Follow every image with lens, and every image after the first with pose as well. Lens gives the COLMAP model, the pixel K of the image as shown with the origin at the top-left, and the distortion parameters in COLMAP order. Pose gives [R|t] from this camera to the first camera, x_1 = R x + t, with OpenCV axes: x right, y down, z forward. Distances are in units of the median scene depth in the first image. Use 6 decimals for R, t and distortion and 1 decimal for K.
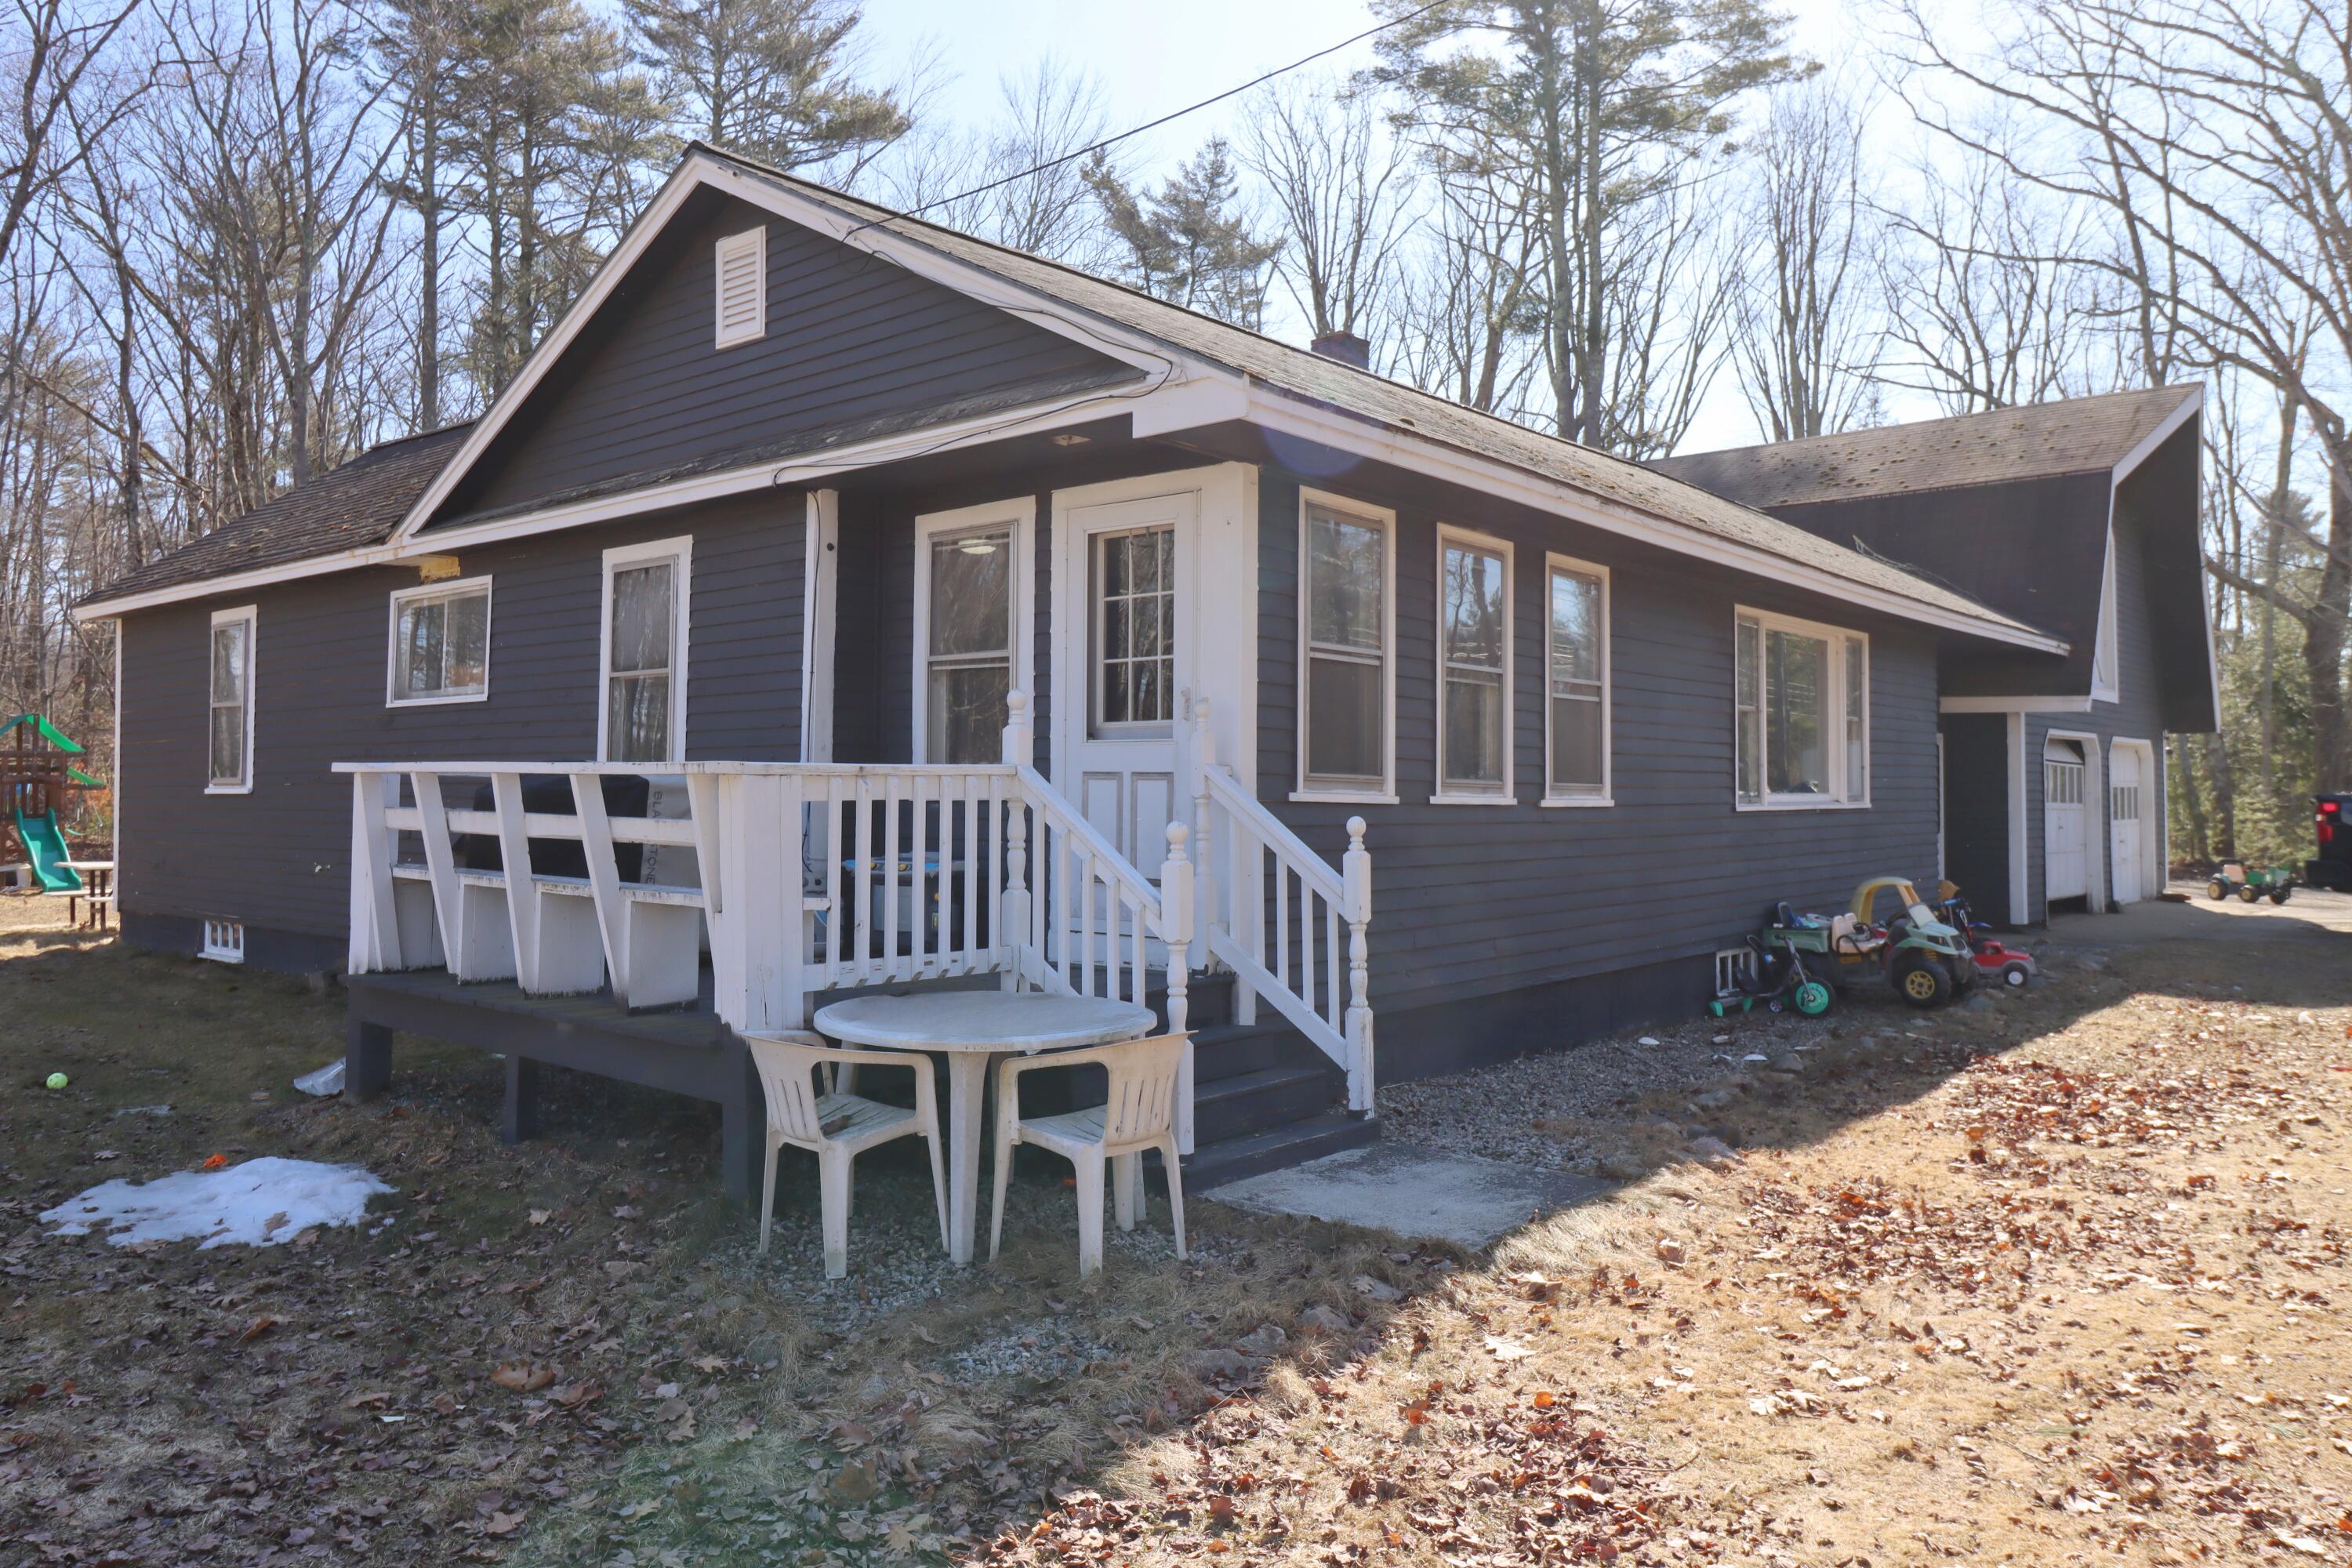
lens RADIAL K [[1675.1, 0, 1175.0], [0, 1675.1, 772.8], [0, 0, 1]] dist [0.006879, 0.002330]
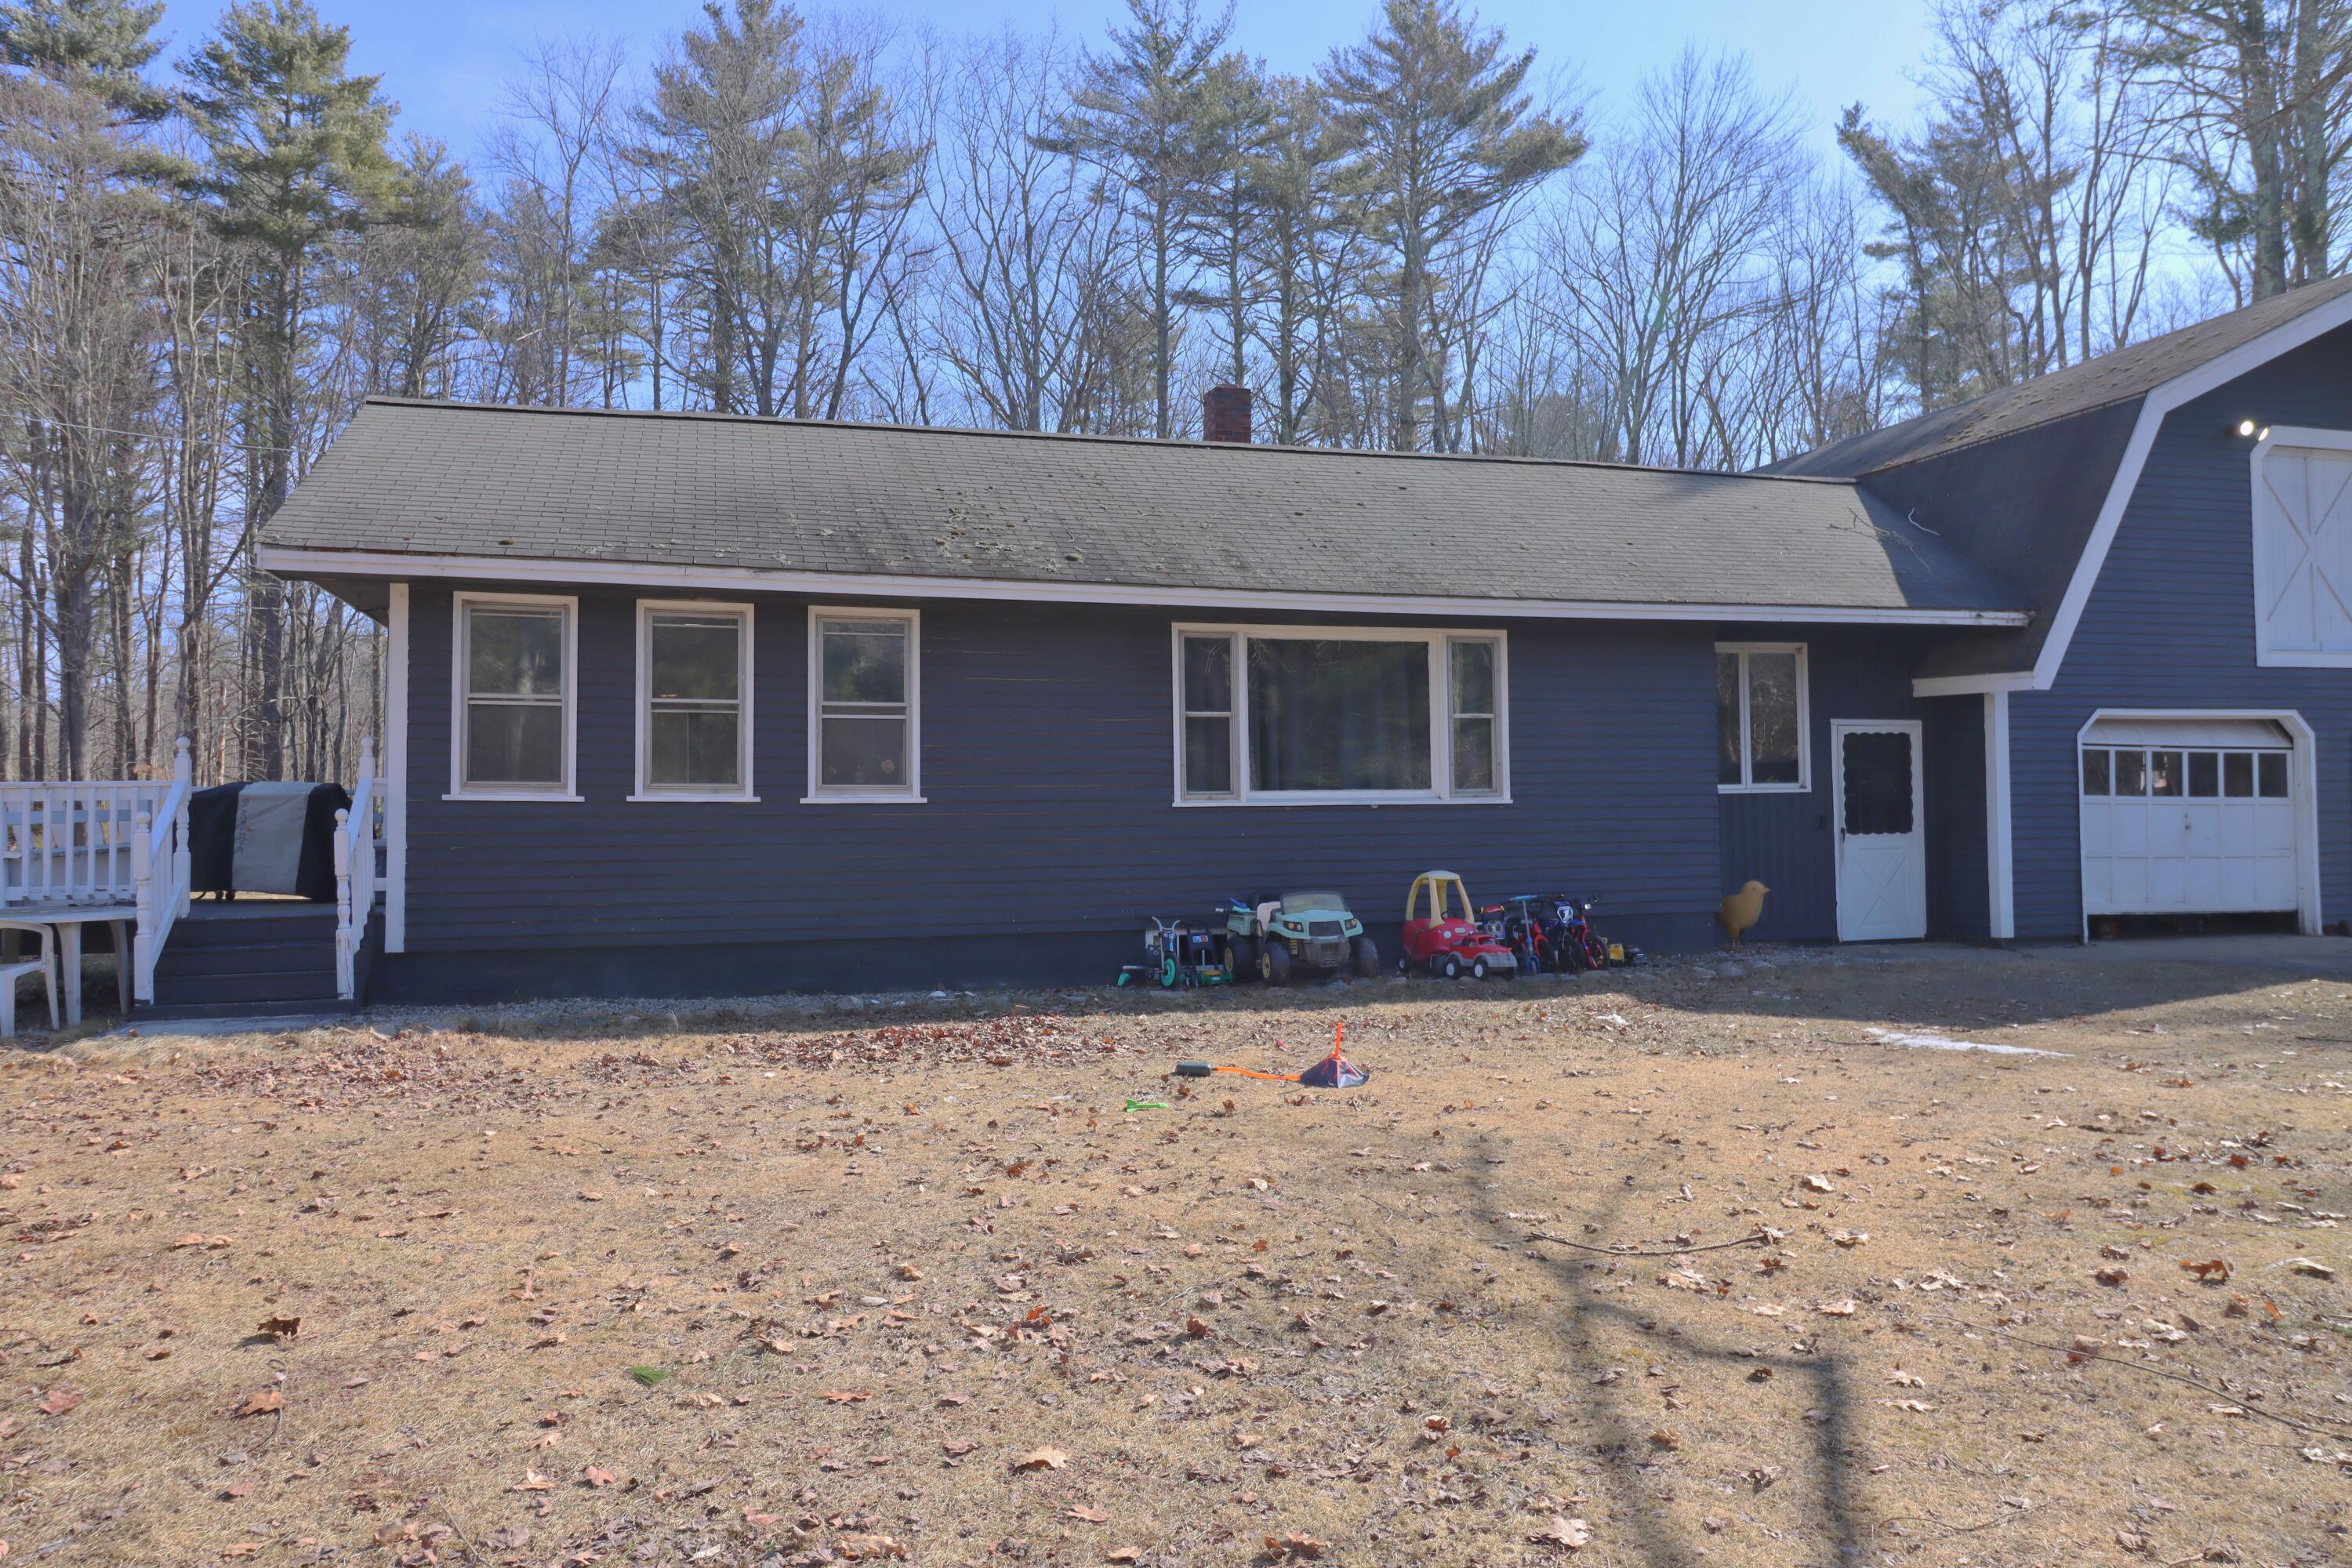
lens RADIAL K [[1675.1, 0, 1172.6], [0, 1675.1, 794.5], [0, 0, 1]] dist [0.006879, 0.002330]
pose [[0.832668, -0.012683, -0.553627, 0.263559], [0.015712, 0.999876, 0.000725, 0.003931], [0.553550, -0.009302, 0.832764, 0.019203]]
